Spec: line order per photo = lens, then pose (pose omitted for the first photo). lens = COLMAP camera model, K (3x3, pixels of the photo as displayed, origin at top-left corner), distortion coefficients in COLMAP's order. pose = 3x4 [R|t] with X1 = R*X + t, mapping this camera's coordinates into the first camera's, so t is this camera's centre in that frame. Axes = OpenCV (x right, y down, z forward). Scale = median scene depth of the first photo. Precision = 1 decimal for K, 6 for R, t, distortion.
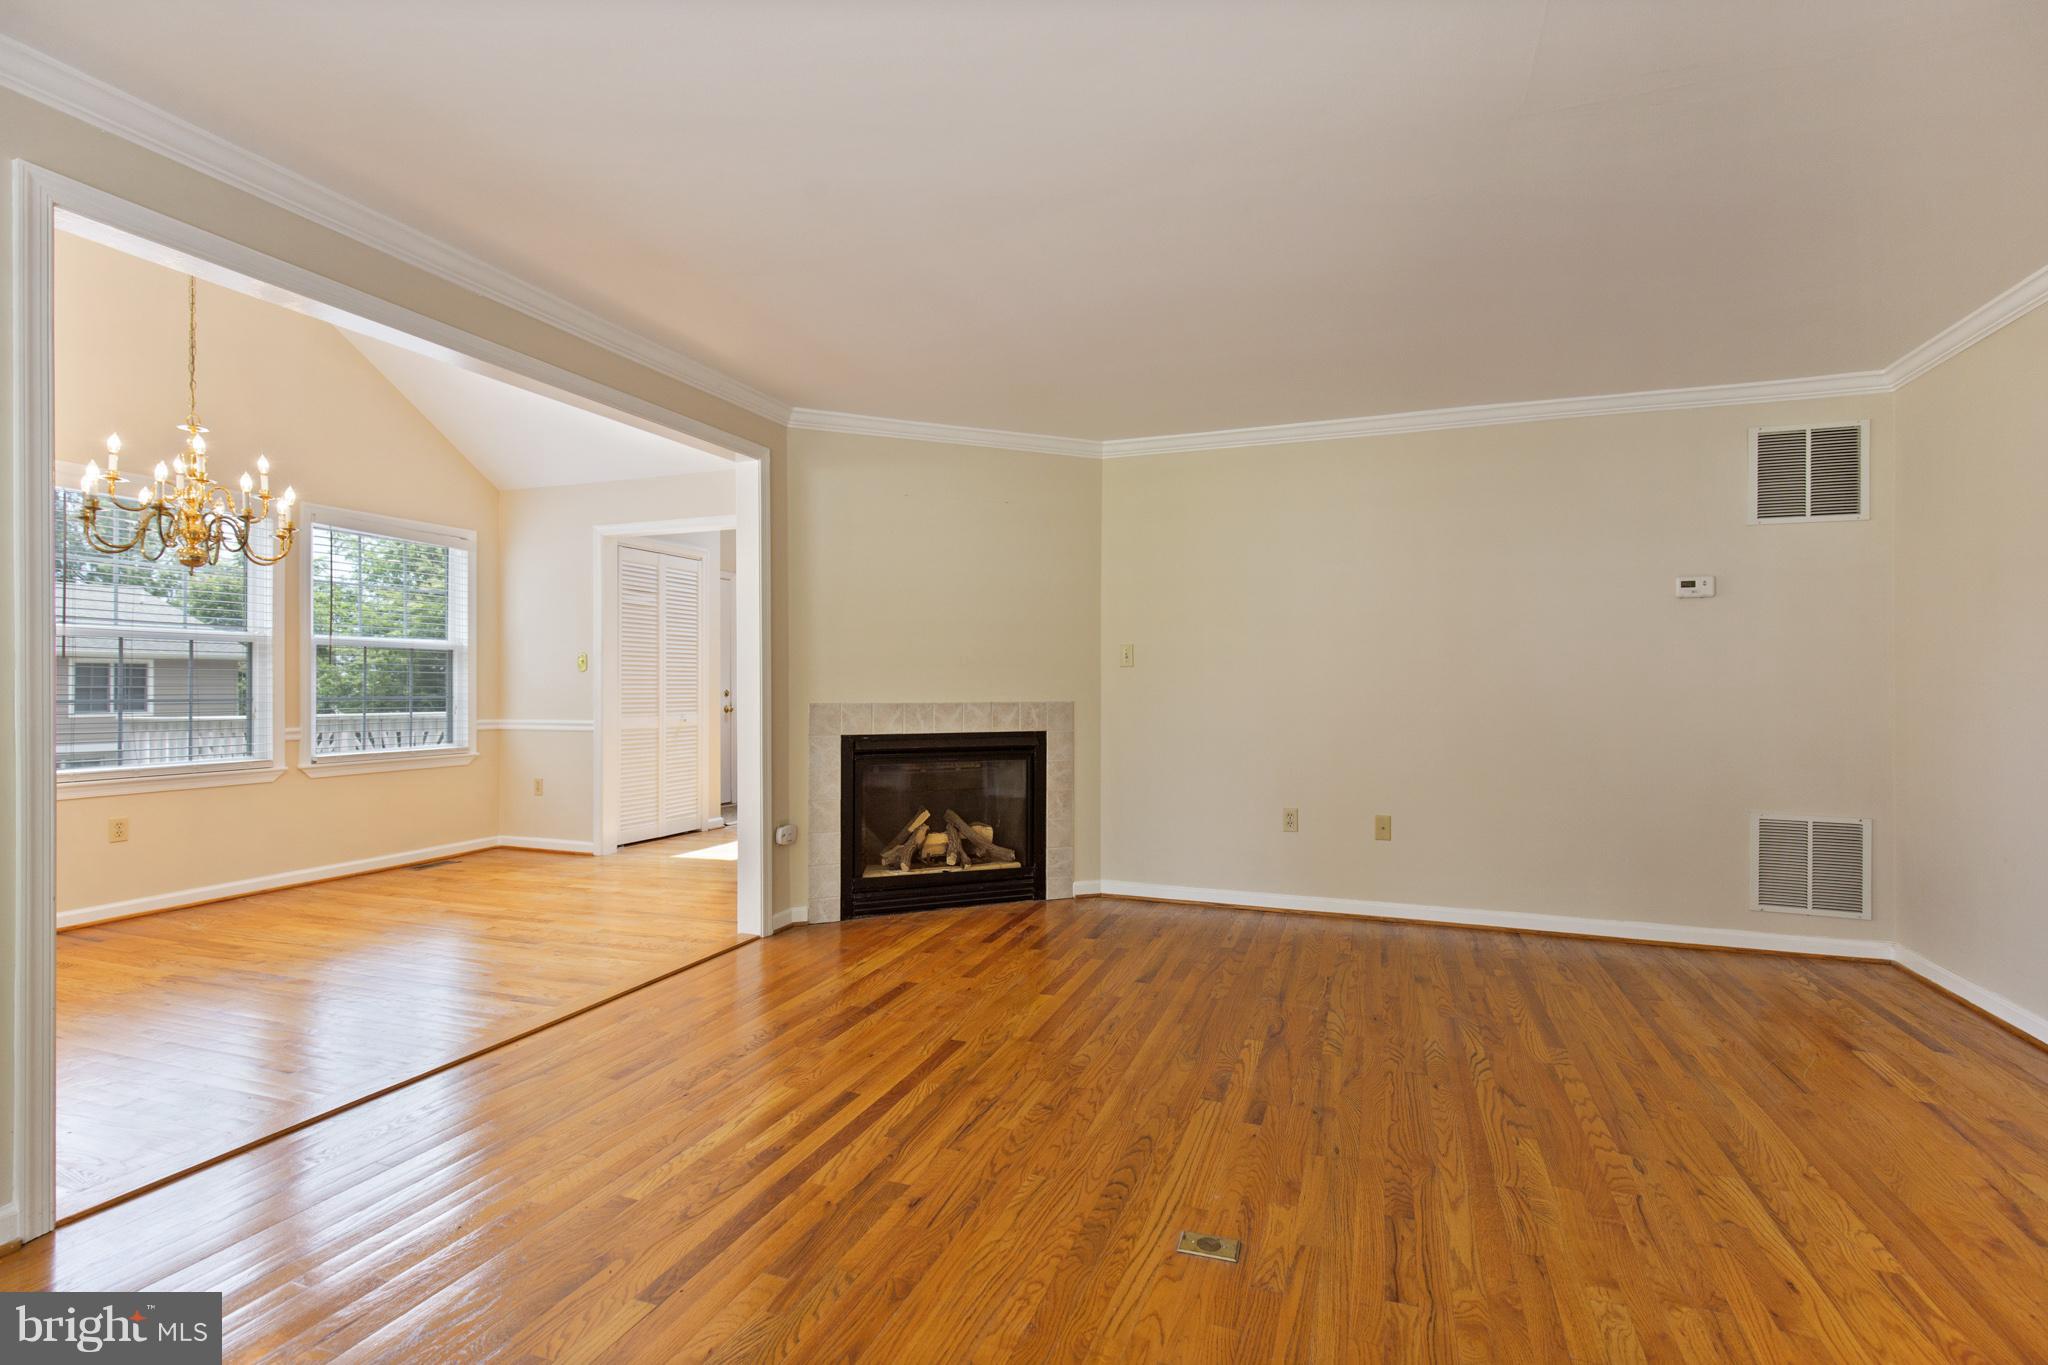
lens RADIAL K [[947.5, 0, 1035.5], [0, 947.5, 682.2], [0, 0, 1]] dist [0.009199, -0.000251]
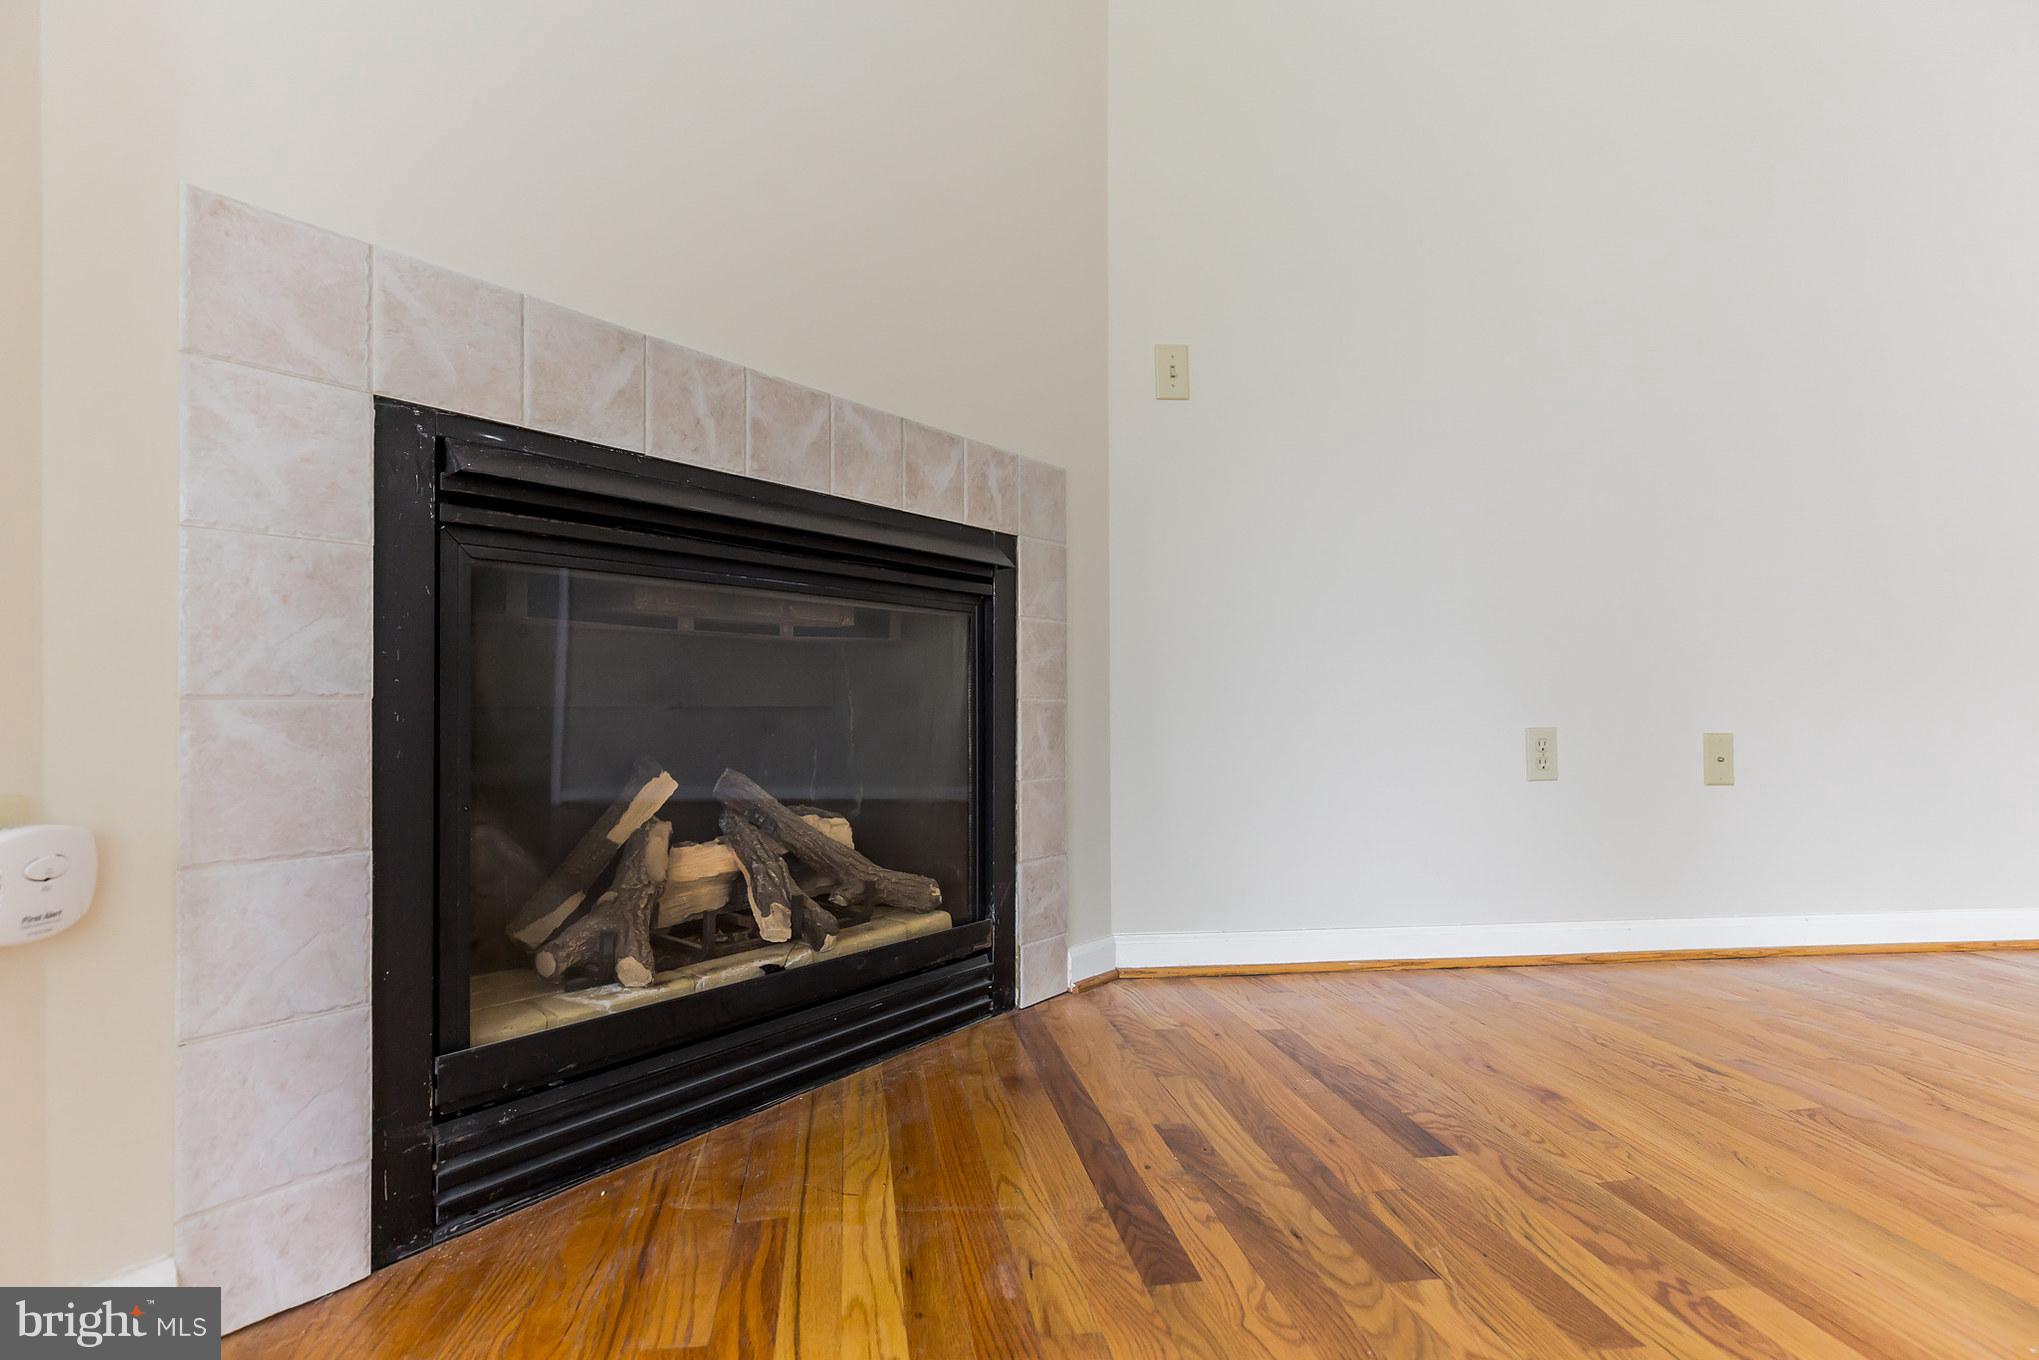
lens RADIAL K [[1025.9, 0, 1024.7], [0, 1025.9, 676.9], [0, 0, 1]] dist [0.001492, -0.000530]
pose [[0.894857, 0.001797, 0.446350, -0.168504], [0.005727, 0.999863, -0.015506, 0.117469], [-0.446316, 0.016432, 0.894724, 0.692305]]
